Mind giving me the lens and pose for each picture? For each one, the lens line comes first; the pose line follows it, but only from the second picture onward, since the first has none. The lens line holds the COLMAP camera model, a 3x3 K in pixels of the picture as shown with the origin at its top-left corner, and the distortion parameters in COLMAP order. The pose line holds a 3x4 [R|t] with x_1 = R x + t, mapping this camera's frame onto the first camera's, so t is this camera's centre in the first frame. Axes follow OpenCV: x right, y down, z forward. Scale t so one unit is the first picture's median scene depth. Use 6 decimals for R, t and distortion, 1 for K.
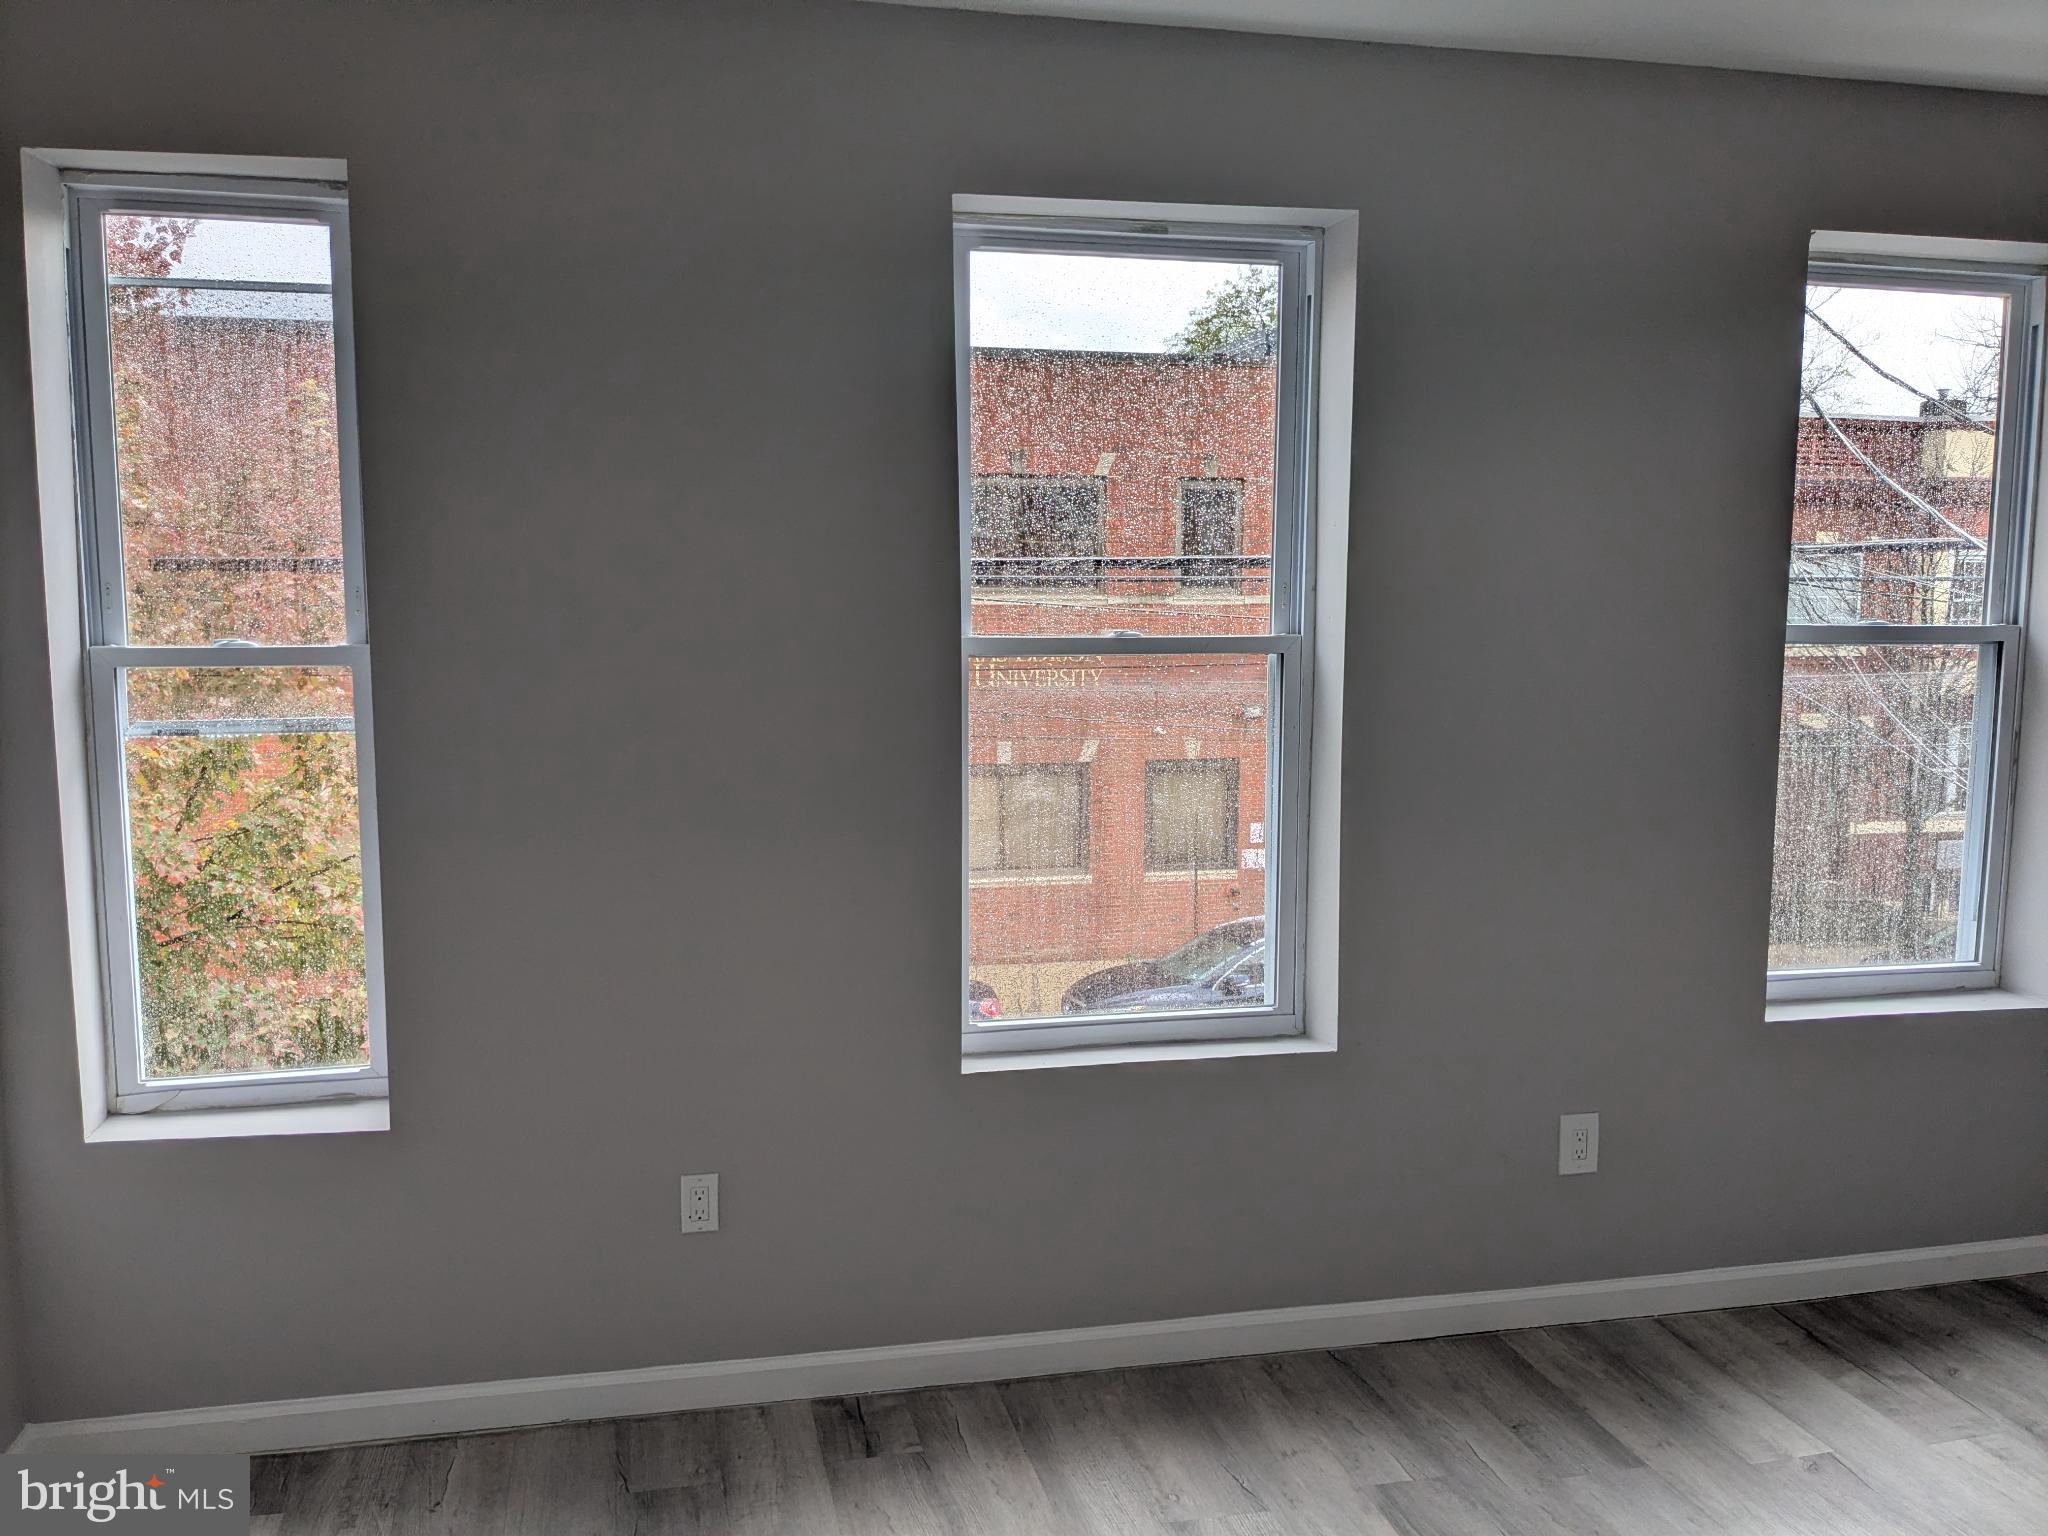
lens RADIAL K [[1617.0, 0, 1022.4], [0, 1617.0, 781.1], [0, 0, 1]] dist [0.047293, -0.073458]
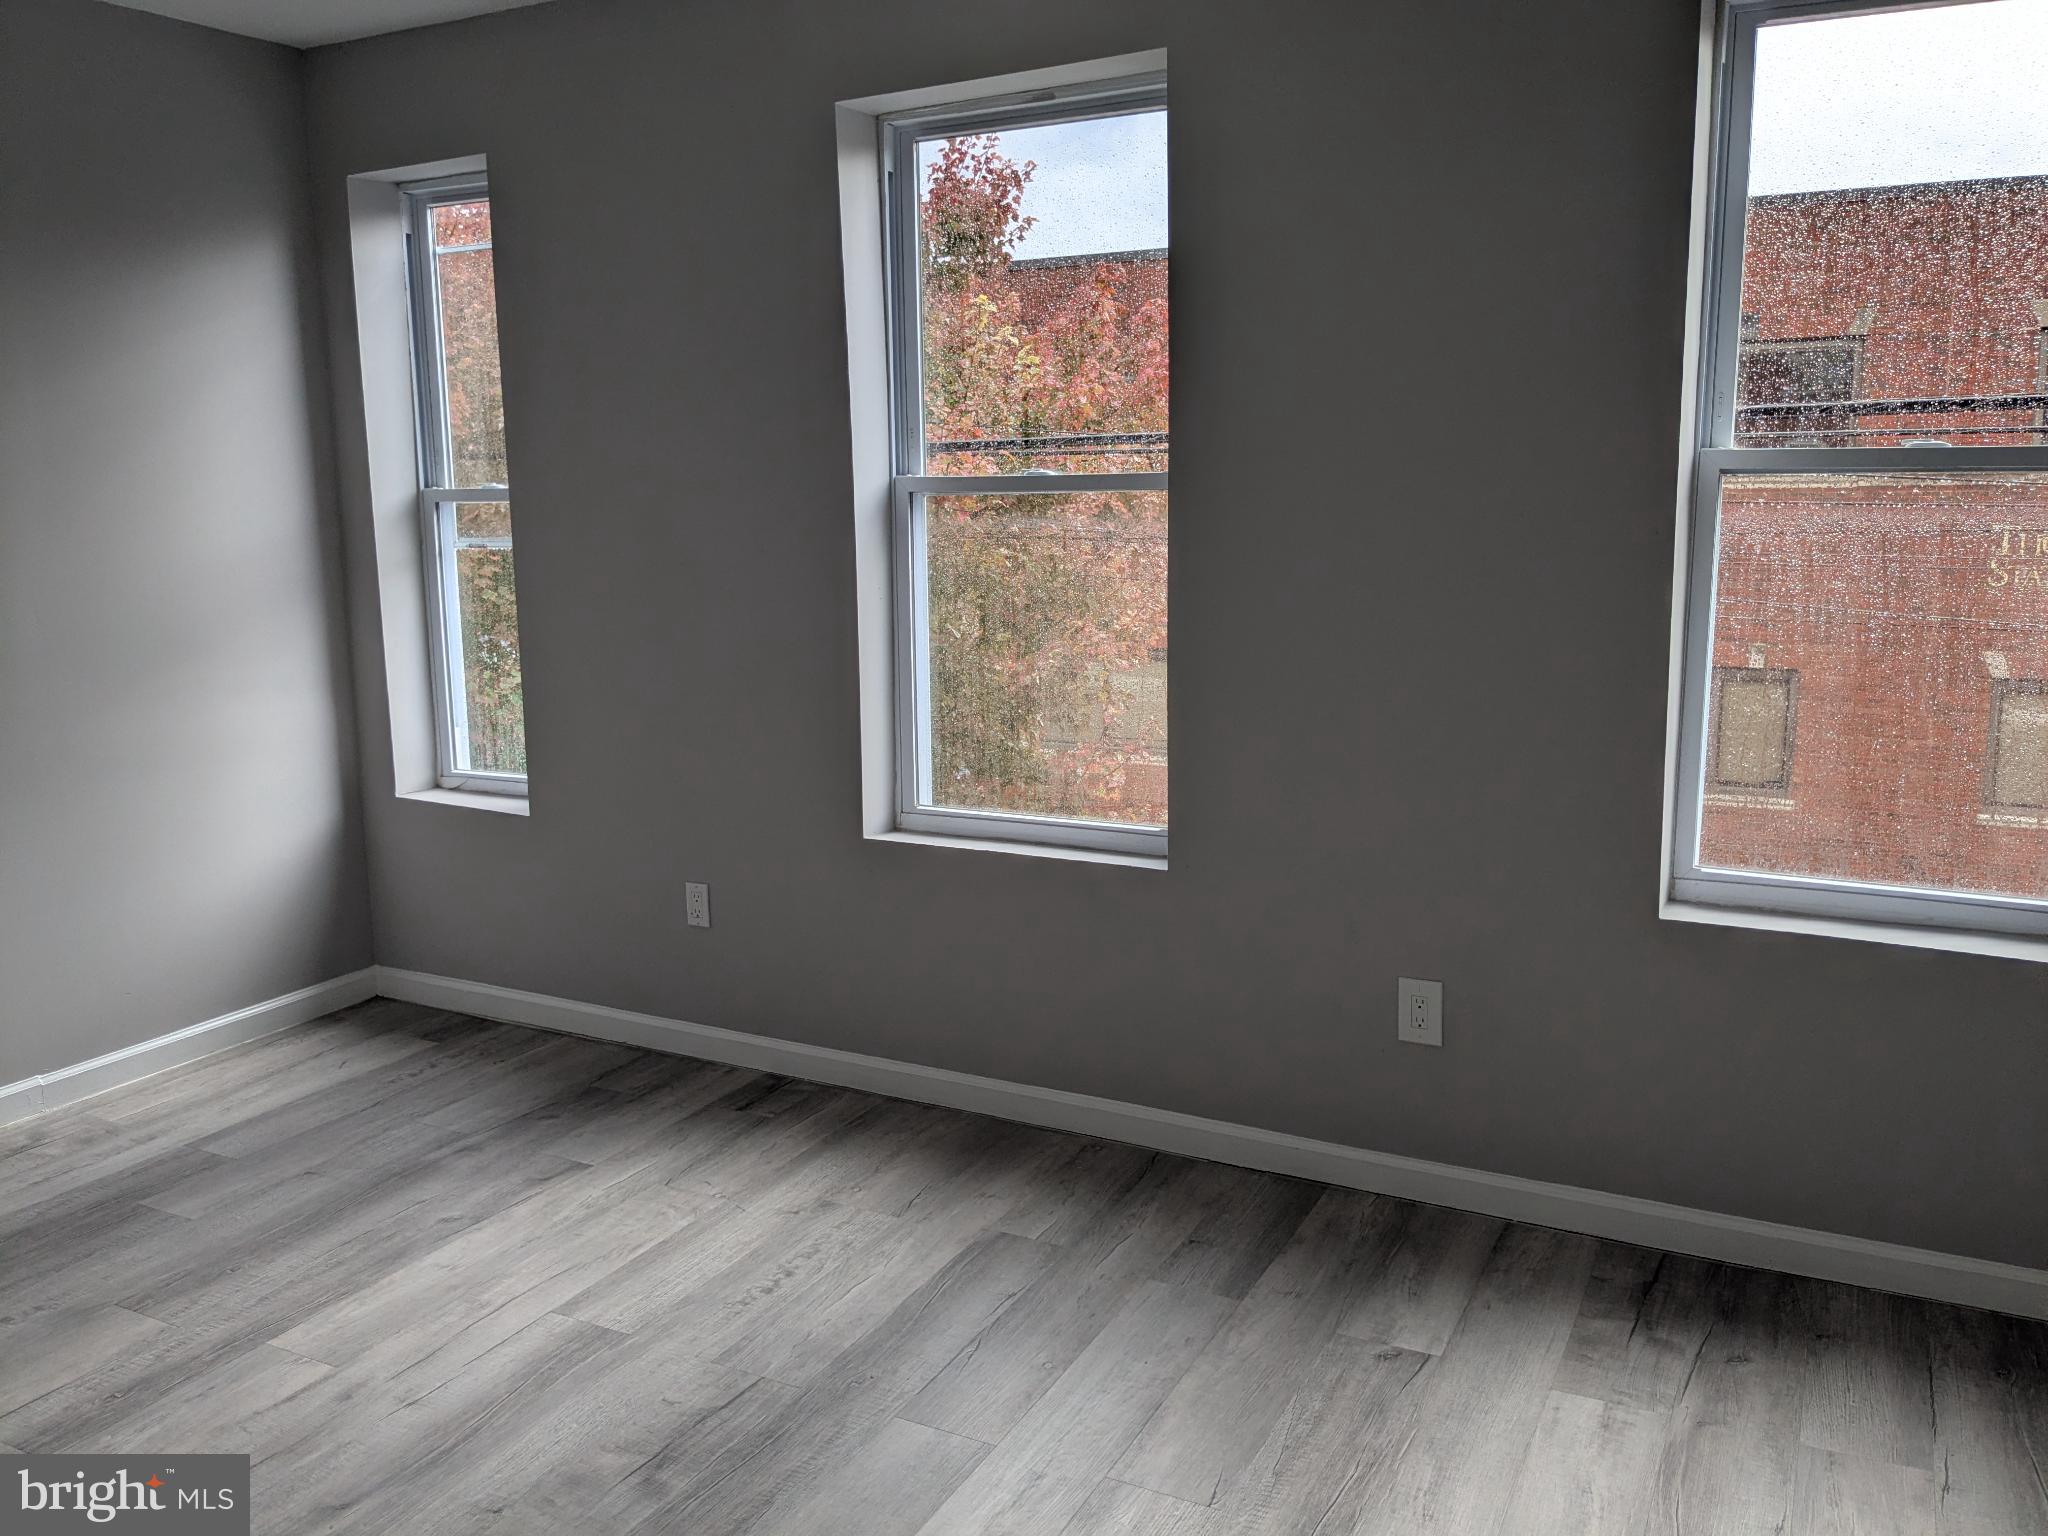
lens RADIAL K [[1617.0, 0, 1025.7], [0, 1617.0, 751.0], [0, 0, 1]] dist [0.047293, -0.073458]
pose [[0.762089, 0.090658, -0.641094, 0.837510], [-0.061083, 0.995800, 0.068205, 0.025663], [0.644584, -0.012819, 0.764426, 0.153042]]
